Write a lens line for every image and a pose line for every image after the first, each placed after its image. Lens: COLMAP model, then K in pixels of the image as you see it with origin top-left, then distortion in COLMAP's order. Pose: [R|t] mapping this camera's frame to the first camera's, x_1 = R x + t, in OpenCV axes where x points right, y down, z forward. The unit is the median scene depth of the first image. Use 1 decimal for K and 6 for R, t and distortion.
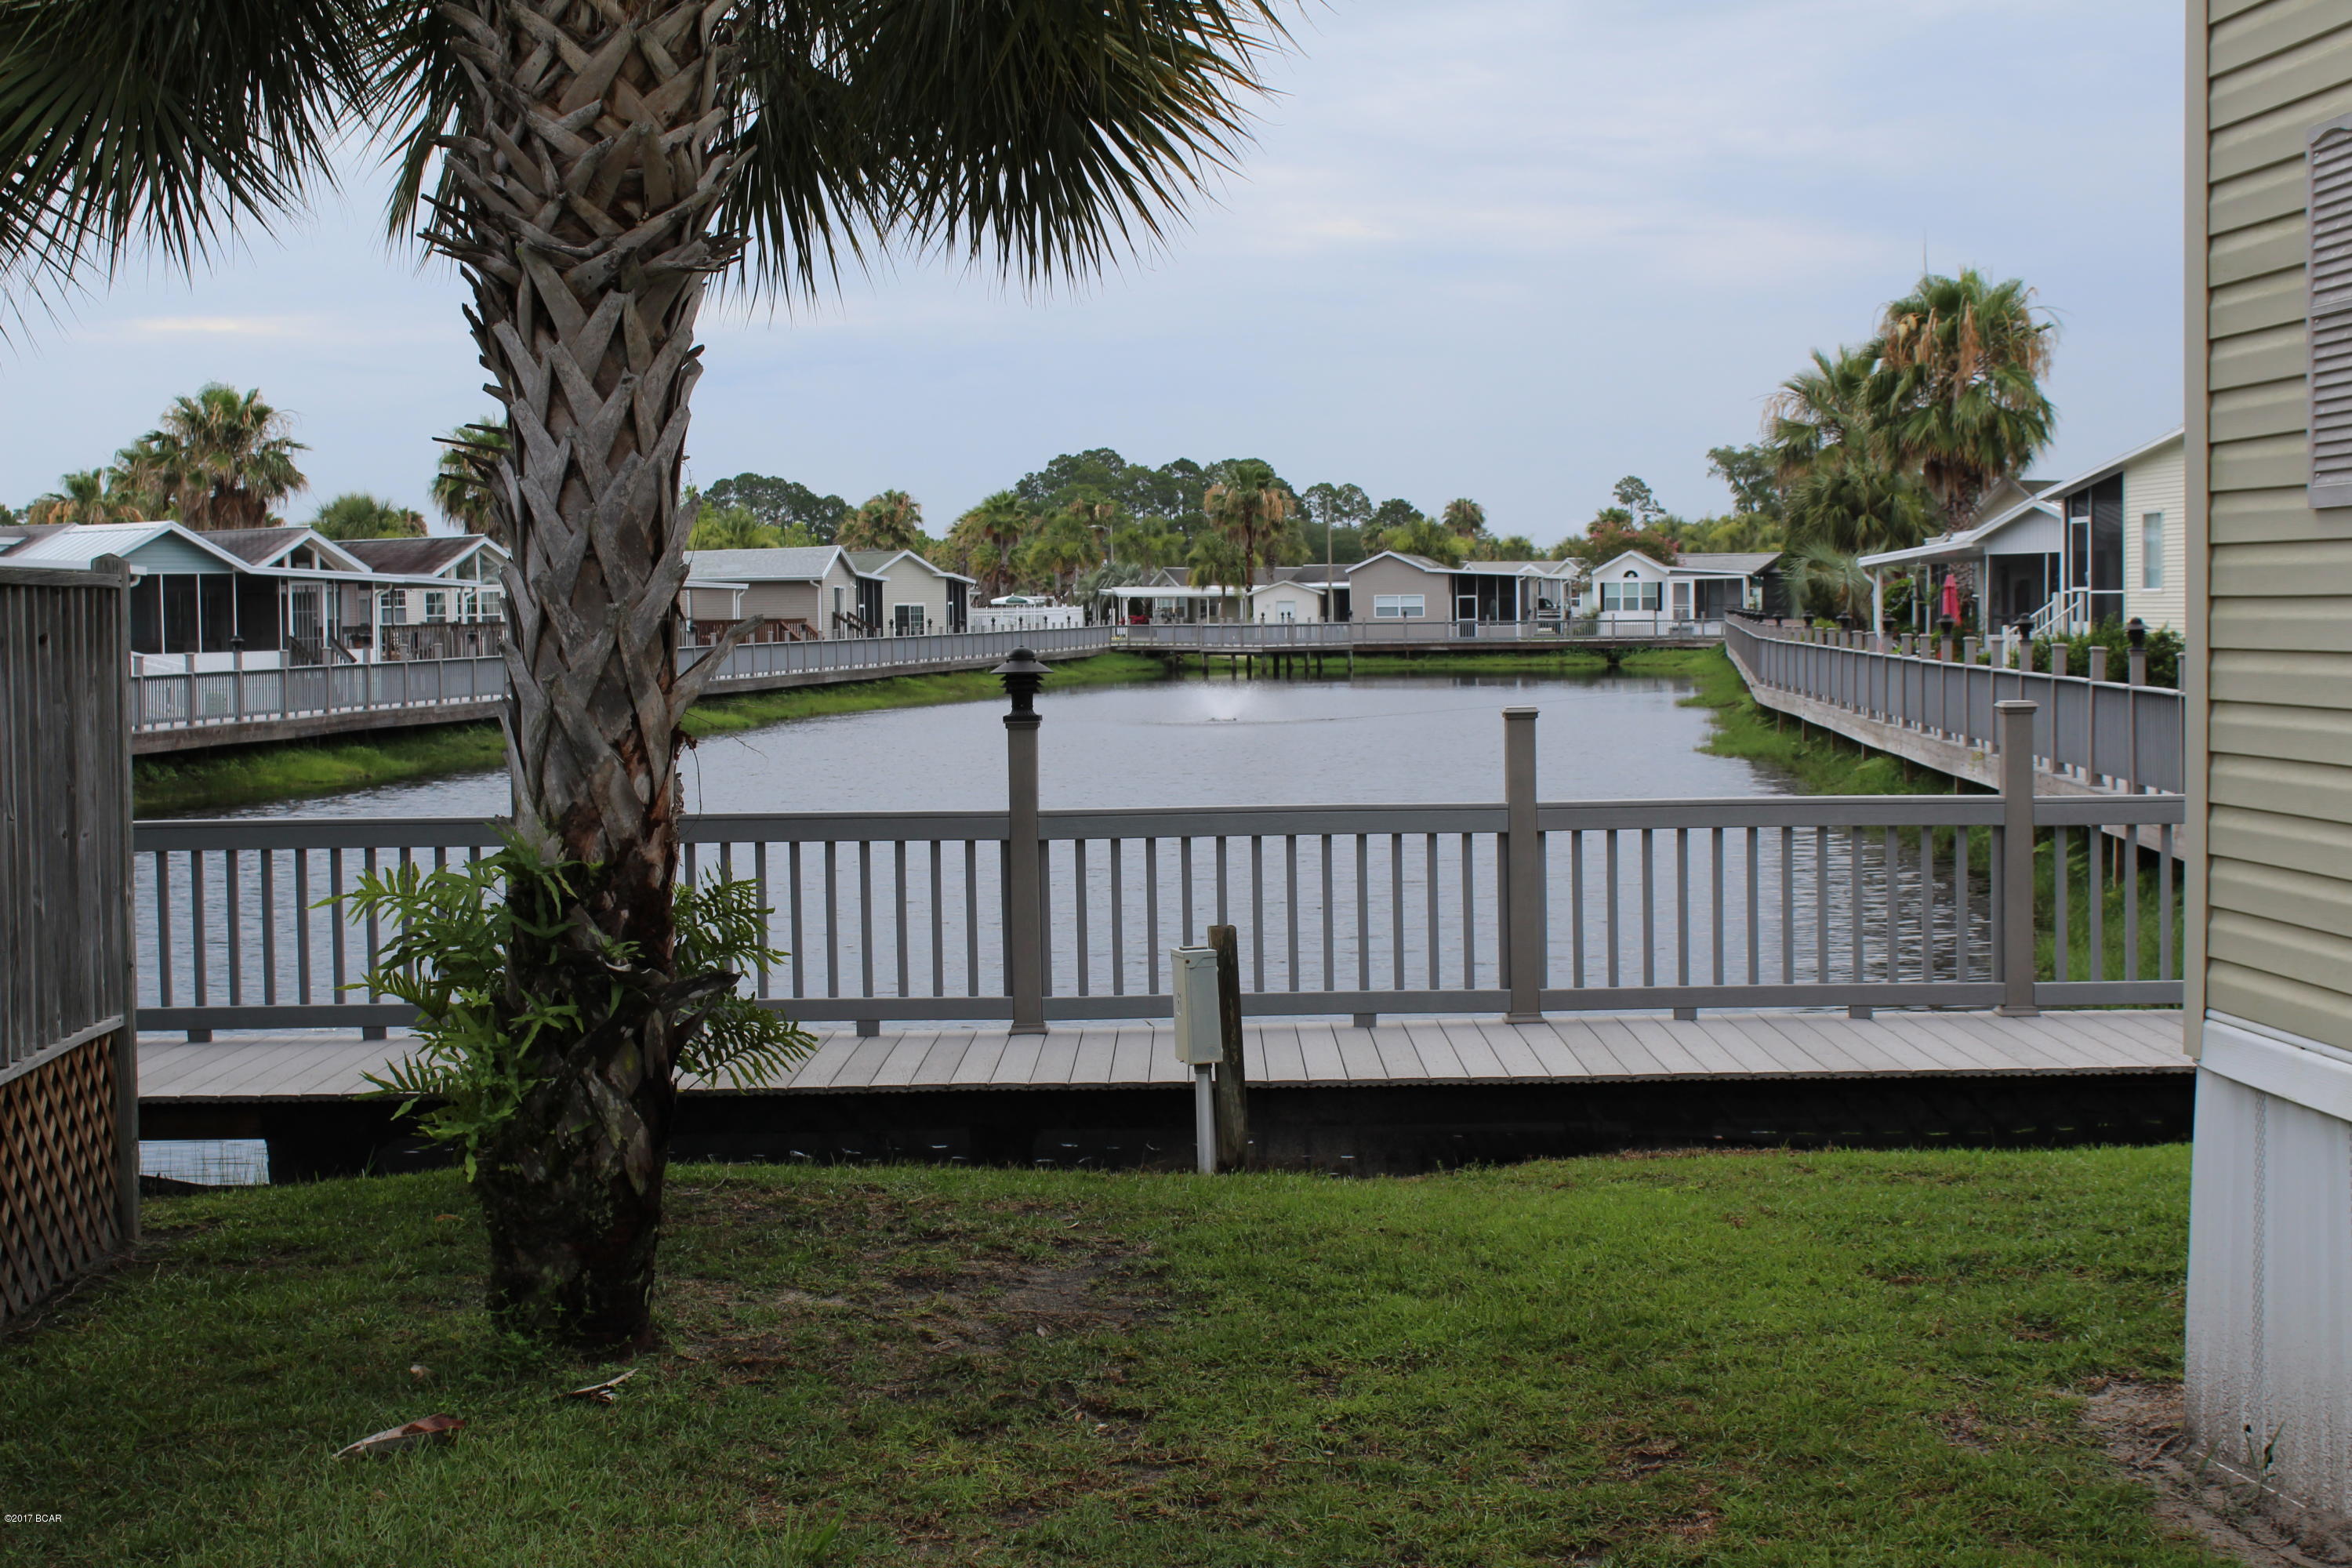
lens RADIAL K [[3197.8, 0, 1176.0], [0, 3197.8, 784.0], [0, 0, 1]] dist [-0.049555, -0.016591]
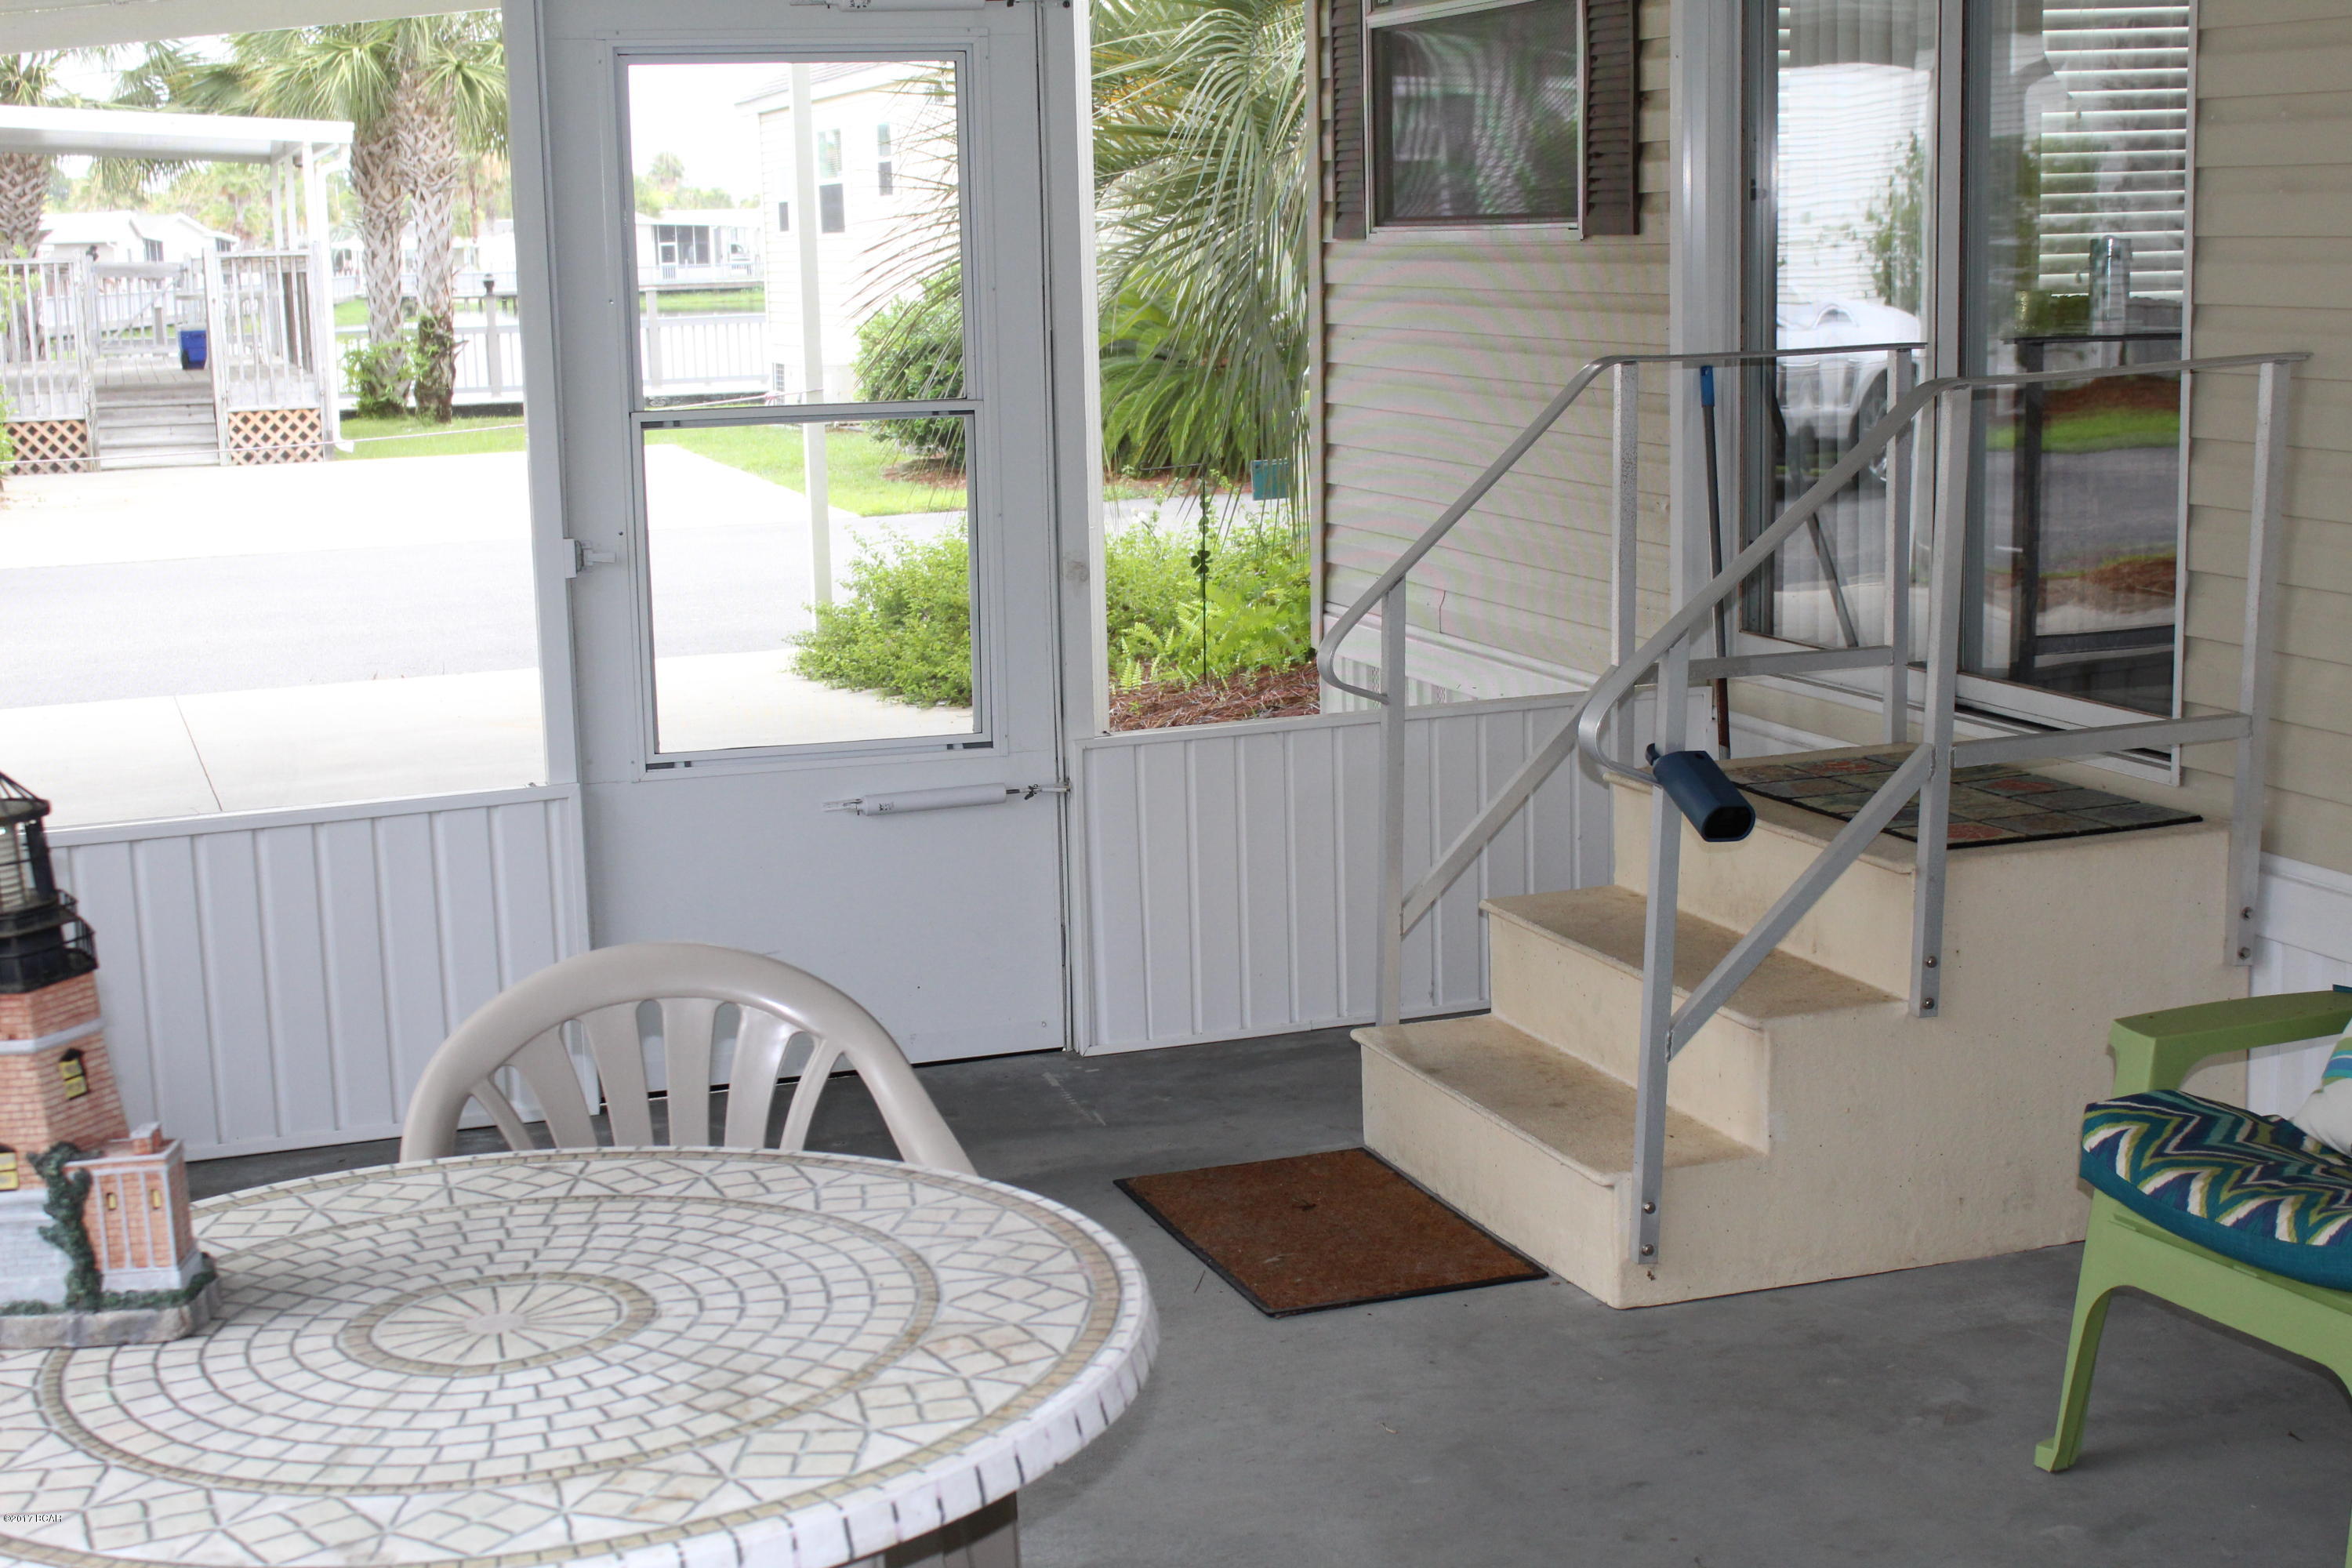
lens RADIAL K [[3197.8, 0, 1176.0], [0, 3197.8, 784.0], [0, 0, 1]] dist [-0.049555, -0.016591]
pose [[0.970349, -0.056117, 0.235102, -0.012420], [0.029841, 0.993048, 0.113867, 0.009458], [-0.239857, -0.103475, 0.965278, -0.175385]]
